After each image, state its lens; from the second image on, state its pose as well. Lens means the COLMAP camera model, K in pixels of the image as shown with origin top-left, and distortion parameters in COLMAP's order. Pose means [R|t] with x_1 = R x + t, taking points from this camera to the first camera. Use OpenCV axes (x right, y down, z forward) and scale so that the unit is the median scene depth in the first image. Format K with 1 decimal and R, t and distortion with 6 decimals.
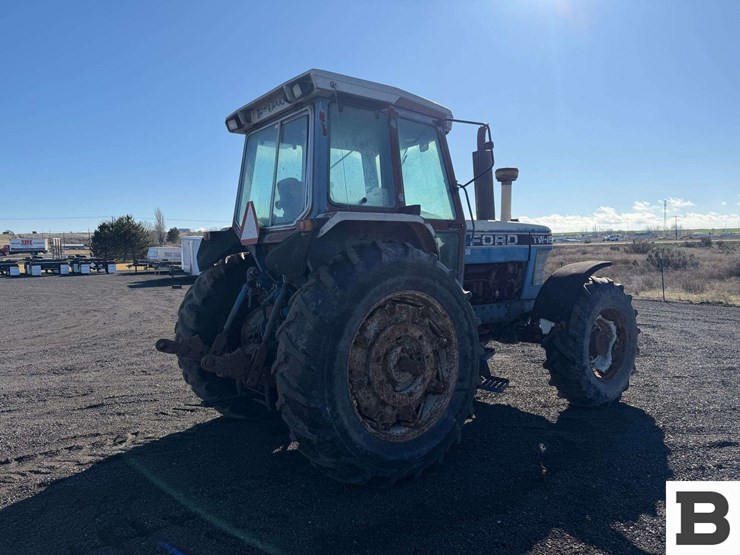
lens RADIAL K [[527.5, 0, 361.7], [0, 527.5, 279.8], [0, 0, 1]] dist [0.071395, -0.084535]
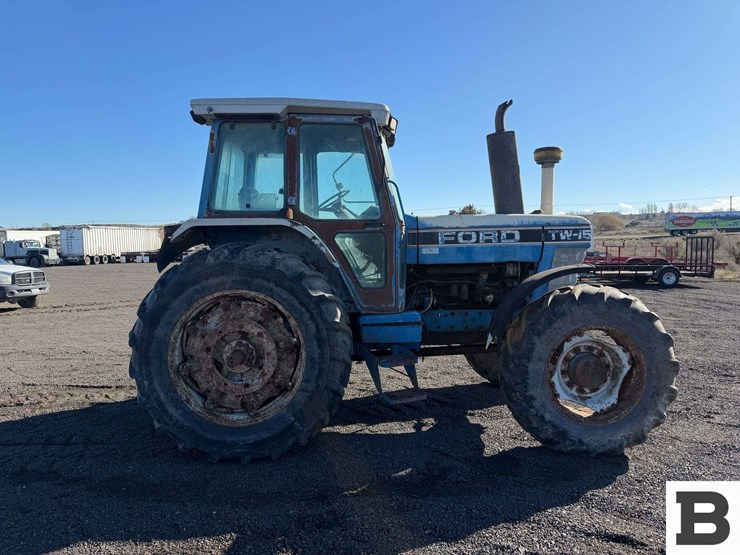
lens RADIAL K [[519.0, 0, 367.6], [0, 519.0, 274.5], [0, 0, 1]] dist [0.069214, -0.080689]
pose [[0.789706, 0.039881, -0.612187, 0.575989], [-0.027519, 0.999183, 0.029593, -0.030643], [0.612868, -0.006523, 0.790159, 0.188523]]
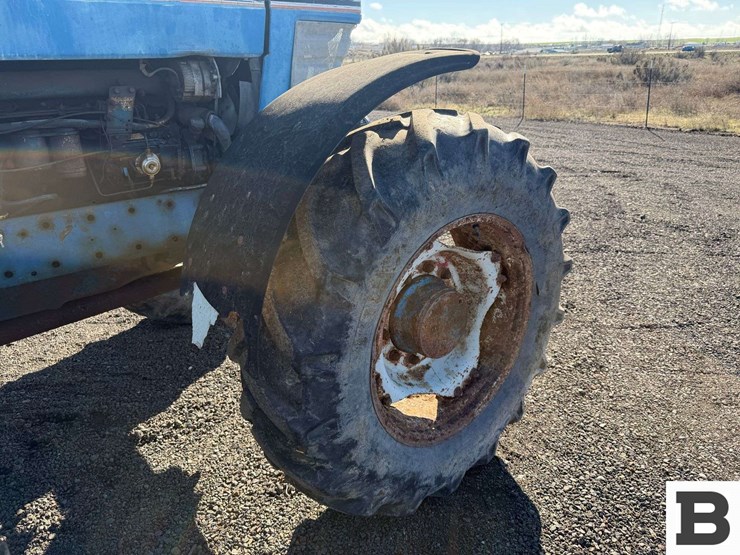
lens RADIAL K [[519.0, 0, 367.6], [0, 519.0, 274.5], [0, 0, 1]] dist [0.069214, -0.080689]
pose [[0.998881, -0.020353, 0.042697, 0.345427], [0.005662, 0.947647, 0.319269, -0.010974], [-0.046960, -0.318670, 0.946702, 0.627656]]
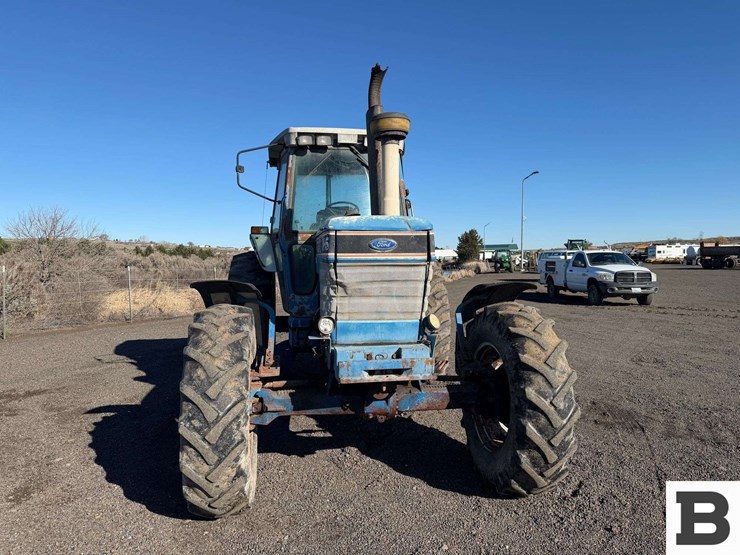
lens RADIAL K [[519.0, 0, 367.6], [0, 519.0, 274.5], [0, 0, 1]] dist [0.069214, -0.080689]
pose [[-0.470117, 0.056346, -0.880804, 0.812528], [-0.029432, 0.996404, 0.079451, -0.088253], [0.882113, 0.063275, -0.466768, 1.293637]]
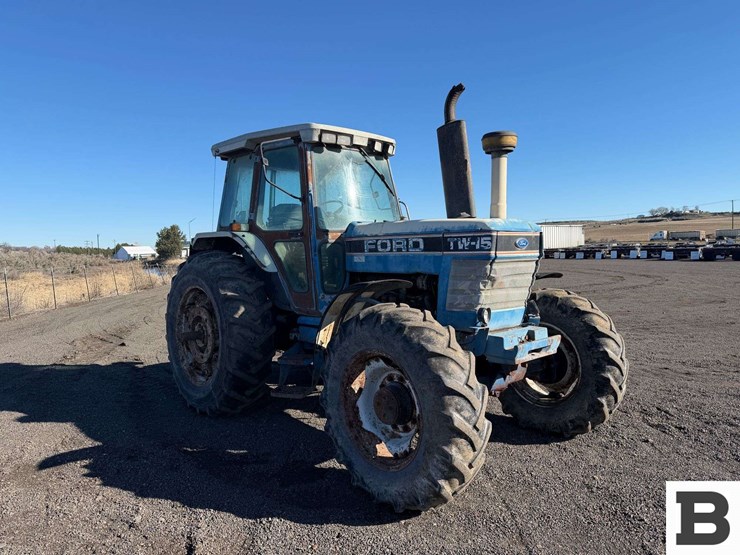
lens RADIAL K [[519.0, 0, 367.6], [0, 519.0, 274.5], [0, 0, 1]] dist [0.069214, -0.080689]
pose [[0.085238, 0.069527, -0.993932, 0.950921], [-0.035711, 0.997135, 0.066688, -0.074885], [0.995720, 0.029810, 0.087477, 0.810574]]
